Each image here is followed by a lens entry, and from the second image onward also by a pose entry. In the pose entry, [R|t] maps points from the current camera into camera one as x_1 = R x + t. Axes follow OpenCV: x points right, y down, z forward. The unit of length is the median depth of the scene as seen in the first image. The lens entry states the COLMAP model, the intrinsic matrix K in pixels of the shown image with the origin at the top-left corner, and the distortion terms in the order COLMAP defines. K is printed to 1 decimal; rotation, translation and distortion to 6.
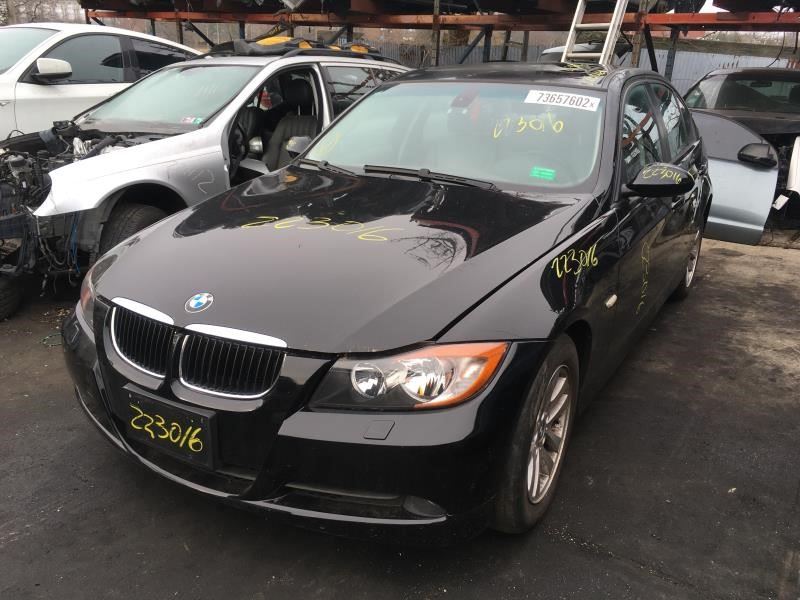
lens RADIAL K [[680.2, 0, 400.0], [0, 680.2, 300.0], [0, 0, 1]] dist [0.080304, -0.104860]
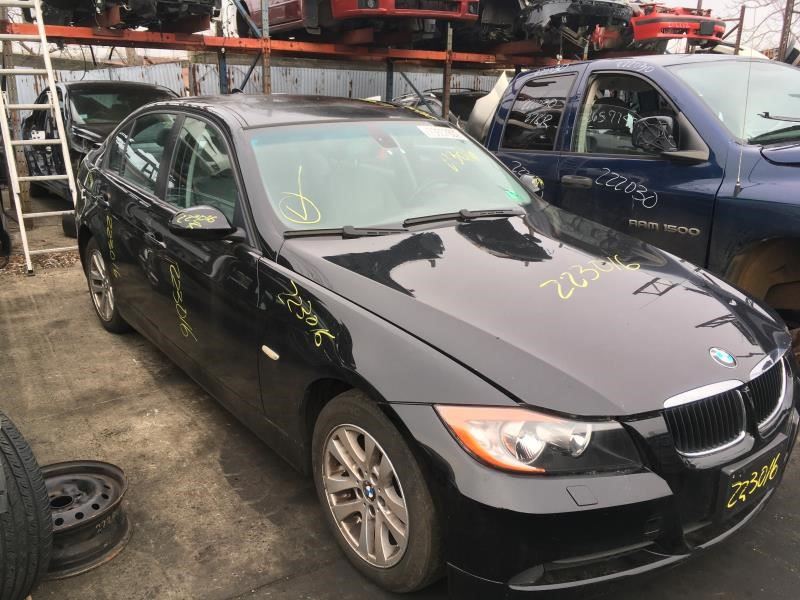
lens RADIAL K [[680.2, 0, 400.0], [0, 680.2, 300.0], [0, 0, 1]] dist [0.080304, -0.104860]
pose [[0.366035, -0.294727, 0.882697, -1.373552], [0.290868, 0.937235, 0.192320, -0.424158], [-0.883976, 0.186353, 0.428787, 0.980084]]
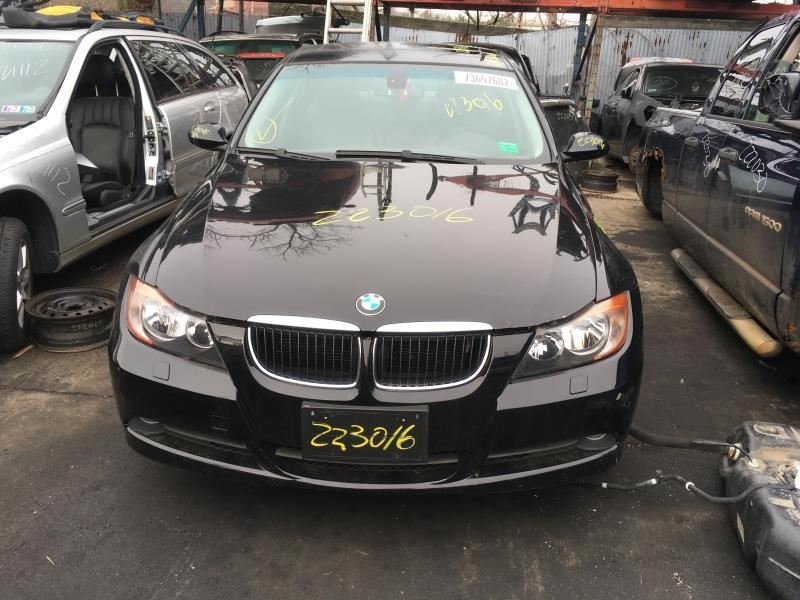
lens RADIAL K [[680.2, 0, 400.0], [0, 680.2, 300.0], [0, 0, 1]] dist [0.080304, -0.104860]
pose [[0.876487, -0.166461, 0.451732, -0.699174], [0.146764, 0.986045, 0.078590, -0.072854], [-0.458510, -0.002585, 0.888685, 0.111808]]
